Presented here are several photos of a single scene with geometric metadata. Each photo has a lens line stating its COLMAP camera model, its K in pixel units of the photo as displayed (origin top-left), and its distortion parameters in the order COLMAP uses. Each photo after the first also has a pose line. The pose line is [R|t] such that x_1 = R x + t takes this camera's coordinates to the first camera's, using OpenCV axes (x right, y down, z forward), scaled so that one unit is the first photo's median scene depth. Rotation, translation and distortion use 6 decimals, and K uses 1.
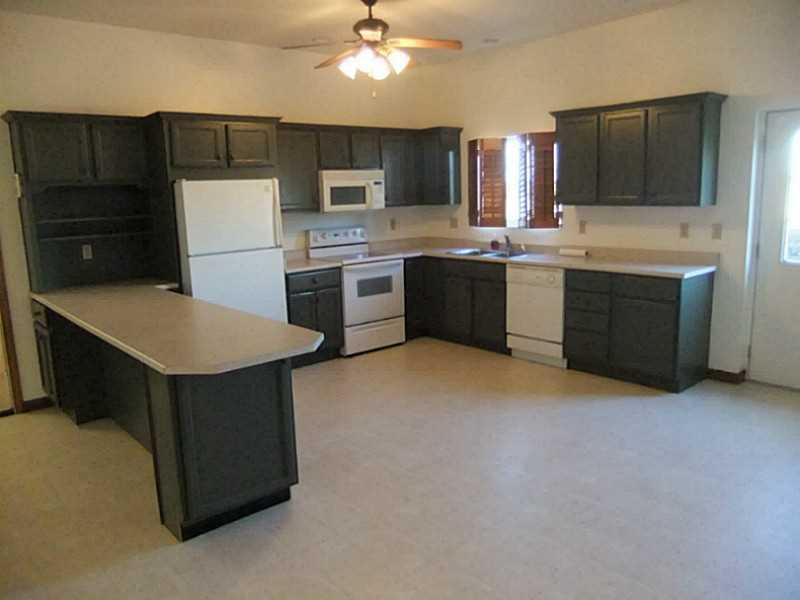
lens RADIAL K [[605.5, 0, 397.9], [0, 605.5, 297.3], [0, 0, 1]] dist [-0.074244, 0.041630]
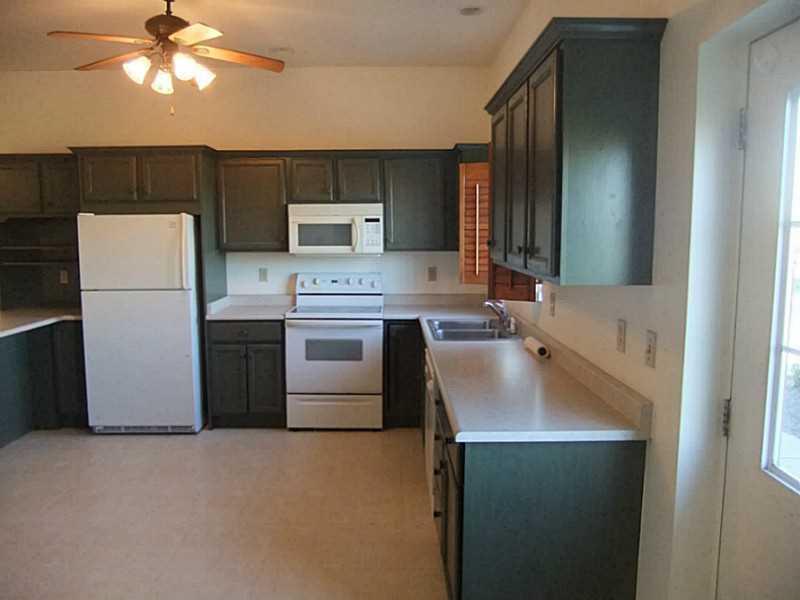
lens RADIAL K [[605.5, 0, 404.5], [0, 605.5, 301.0], [0, 0, 1]] dist [-0.074244, 0.041630]
pose [[0.760131, 0.105006, -0.641229, 0.551988], [-0.135035, 0.990838, 0.002183, -0.099595], [0.635583, 0.084929, 0.767347, 0.464746]]
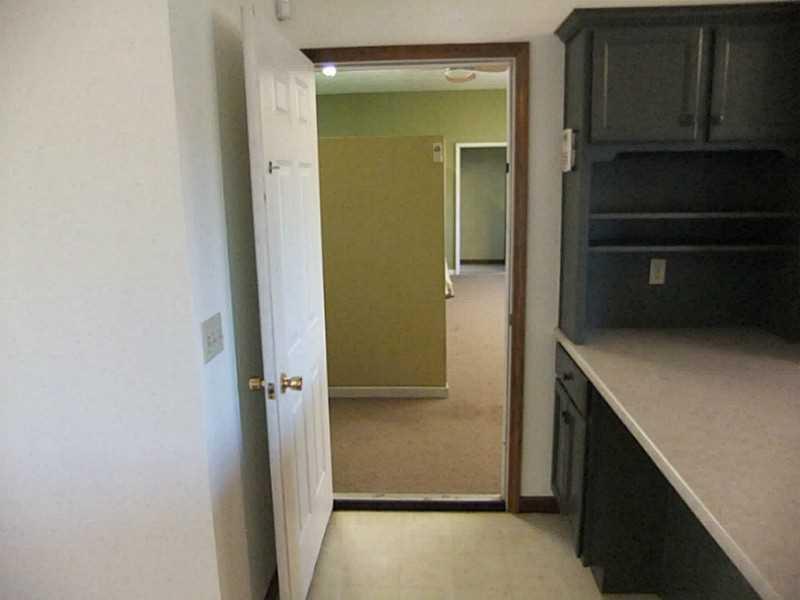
lens RADIAL K [[605.5, 0, 402.4], [0, 605.5, 299.3], [0, 0, 1]] dist [-0.074244, 0.041630]
pose [[0.723837, 0.147710, -0.673974, -0.257874], [-0.125308, 0.988714, 0.082111, -0.055135], [0.678497, 0.025019, 0.734177, 0.348203]]
